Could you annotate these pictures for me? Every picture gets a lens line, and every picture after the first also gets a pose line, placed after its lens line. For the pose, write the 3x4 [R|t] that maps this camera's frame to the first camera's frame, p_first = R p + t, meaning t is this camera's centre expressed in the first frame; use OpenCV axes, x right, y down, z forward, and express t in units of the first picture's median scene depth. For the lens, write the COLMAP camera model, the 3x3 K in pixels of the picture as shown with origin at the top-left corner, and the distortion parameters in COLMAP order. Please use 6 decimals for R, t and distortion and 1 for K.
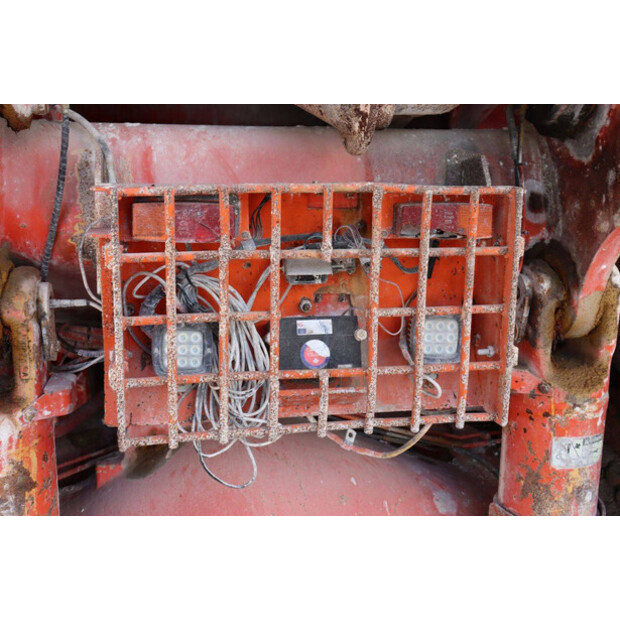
lens RADIAL K [[605.1, 0, 310.0], [0, 605.1, 310.0], [0, 0, 1]] dist [-0.123300, 0.182291]
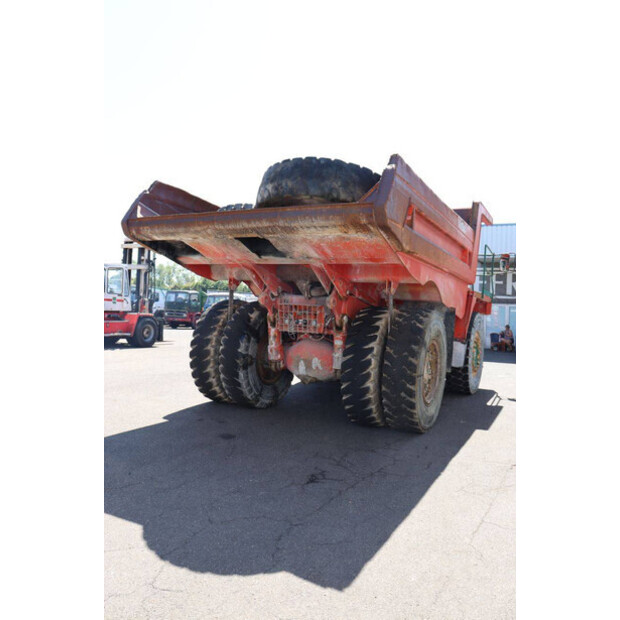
lens RADIAL K [[509.9, 0, 310.0], [0, 509.9, 310.0], [0, 0, 1]] dist [-0.176624, 0.160424]
pose [[0.815197, 0.064110, -0.575625, 4.393752], [-0.128853, 0.989022, -0.072330, 0.405212], [0.564669, 0.133135, 0.814509, -5.039967]]
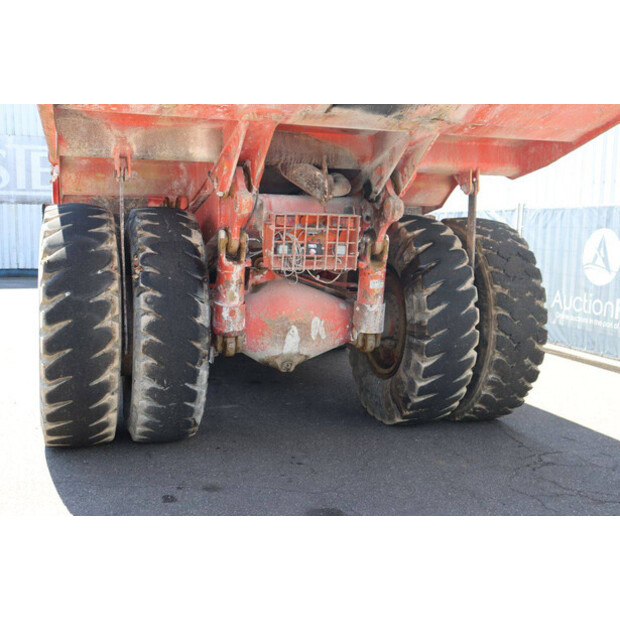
lens RADIAL K [[780.6, 0, 321.8], [0, 780.6, 313.5], [0, 0, 1]] dist [0.021513, 0.050025]
pose [[0.984764, 0.023445, 0.172306, -0.900600], [-0.022961, 0.999725, -0.004805, 0.550067], [-0.172371, 0.000776, 0.985032, -4.627335]]
